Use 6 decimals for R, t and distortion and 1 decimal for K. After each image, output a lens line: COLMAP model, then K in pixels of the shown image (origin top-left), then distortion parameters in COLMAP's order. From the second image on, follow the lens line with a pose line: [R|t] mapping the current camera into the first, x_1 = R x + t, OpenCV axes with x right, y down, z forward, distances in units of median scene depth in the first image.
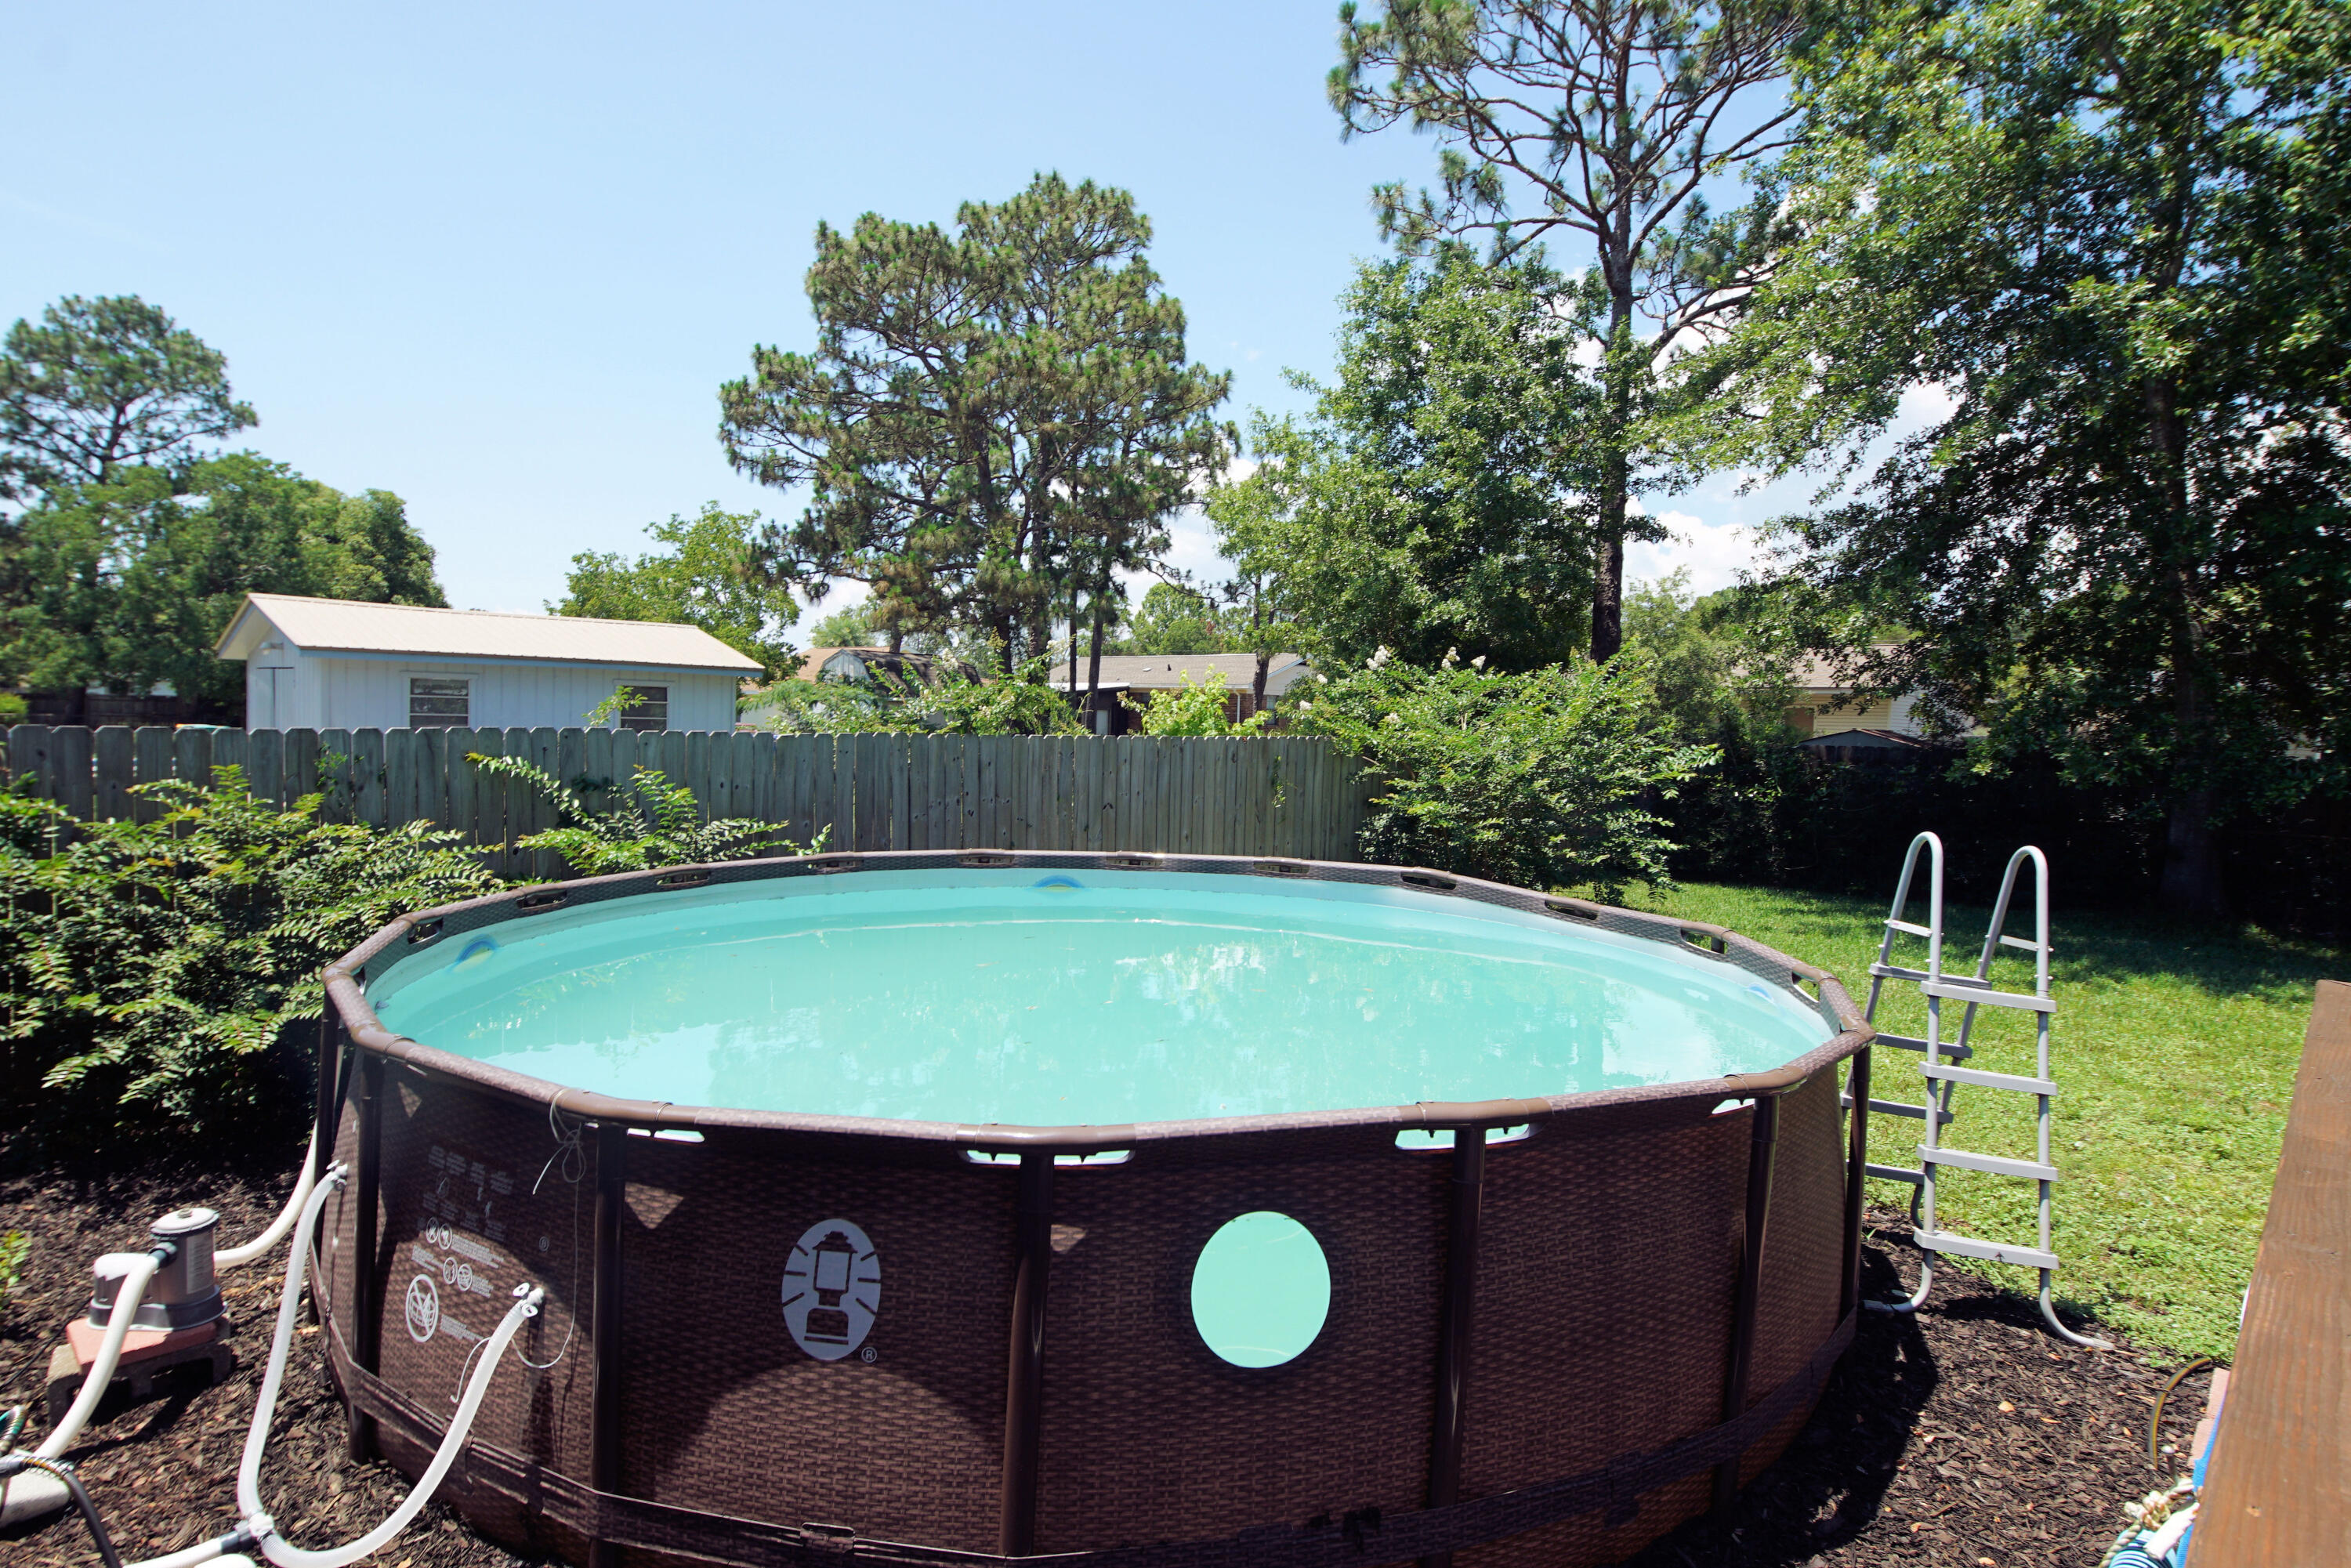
lens RADIAL K [[1265.1, 0, 1171.6], [0, 1265.1, 788.0], [0, 0, 1]] dist [0.024411, -0.027041]
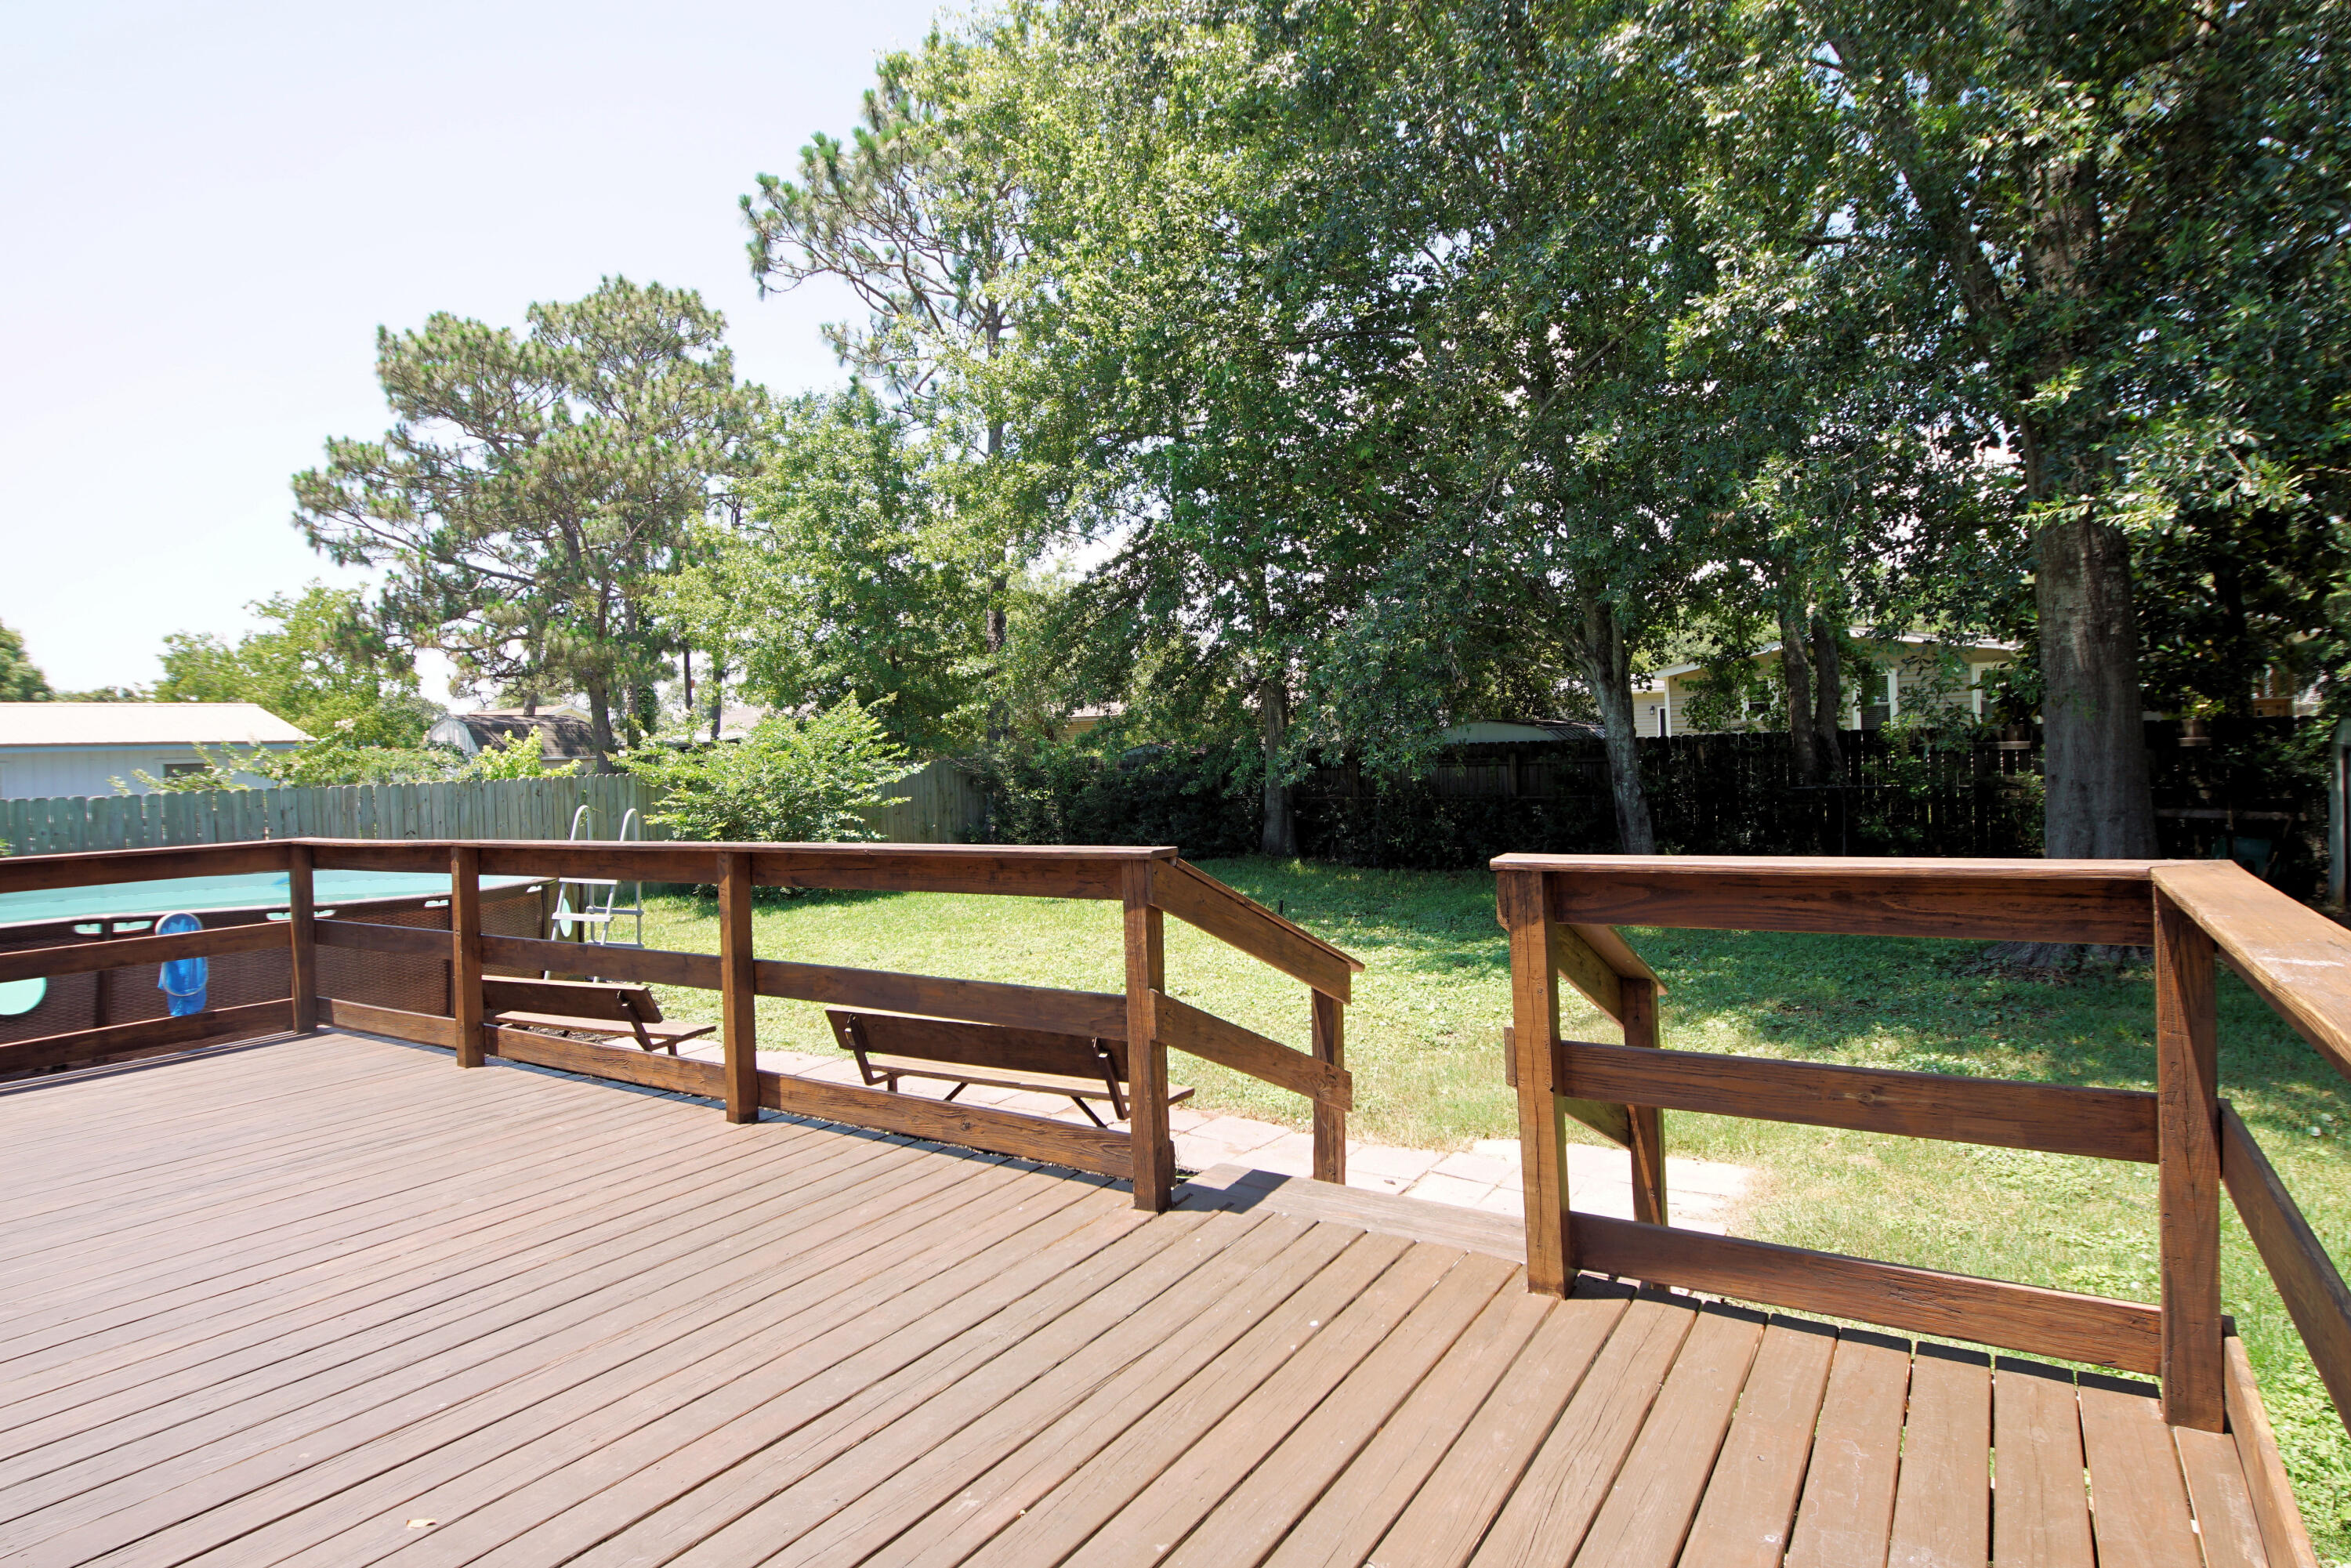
lens RADIAL K [[1265.1, 0, 1181.5], [0, 1265.1, 778.6], [0, 0, 1]] dist [0.024411, -0.027041]
pose [[0.980108, -0.065336, 0.187400, 0.151431], [0.071435, 0.997107, -0.025969, 0.014467], [-0.185161, 0.038840, 0.981940, -0.159811]]
